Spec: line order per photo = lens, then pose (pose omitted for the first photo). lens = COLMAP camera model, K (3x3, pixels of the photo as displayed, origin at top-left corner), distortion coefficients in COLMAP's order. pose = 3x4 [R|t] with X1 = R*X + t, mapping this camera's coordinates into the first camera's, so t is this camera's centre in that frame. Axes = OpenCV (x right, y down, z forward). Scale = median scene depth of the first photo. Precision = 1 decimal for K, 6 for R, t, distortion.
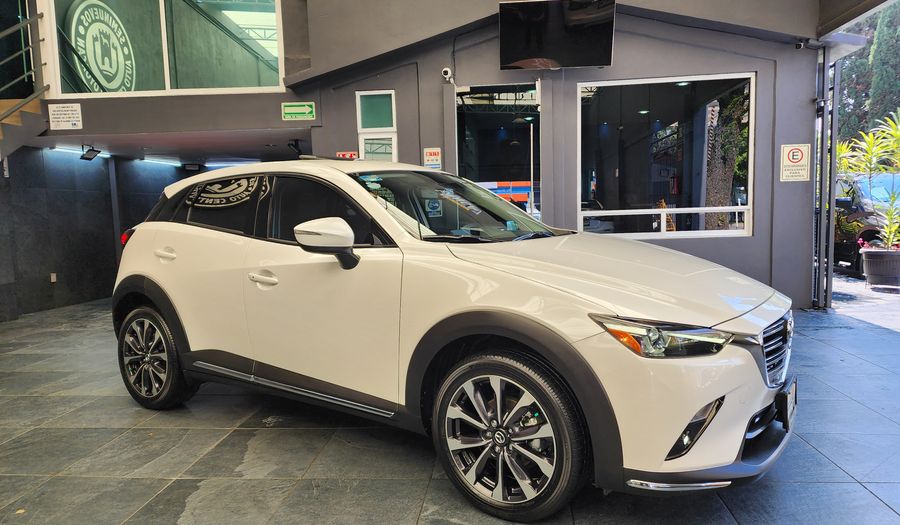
lens RADIAL K [[622.3, 0, 454.1], [0, 622.3, 259.6], [0, 0, 1]] dist [0.093568, -0.091269]
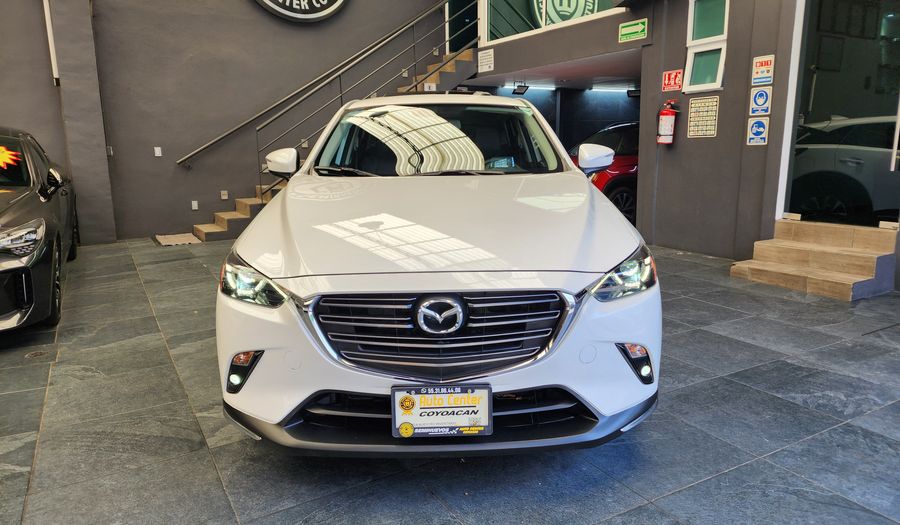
lens RADIAL K [[622.3, 0, 454.1], [0, 622.3, 259.6], [0, 0, 1]] dist [0.093568, -0.091269]
pose [[0.585959, 0.162683, -0.793843, 0.813266], [-0.064450, 0.985893, 0.154468, -0.050884], [0.807774, -0.039349, 0.588178, 0.414835]]
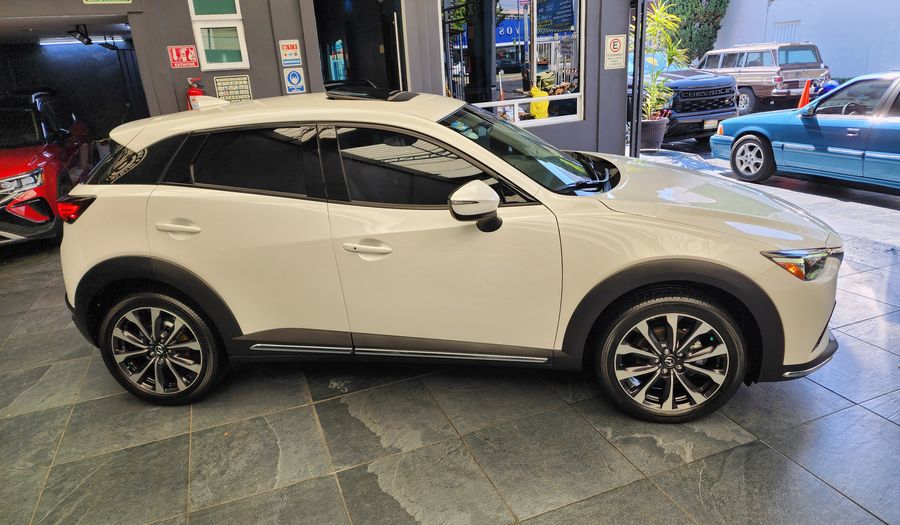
lens RADIAL K [[622.3, 0, 454.1], [0, 622.3, 259.6], [0, 0, 1]] dist [0.093568, -0.091269]
pose [[0.888397, -0.166121, 0.427966, -0.514285], [0.069313, 0.970084, 0.232666, -0.138212], [-0.453813, -0.177036, 0.873334, 0.127804]]
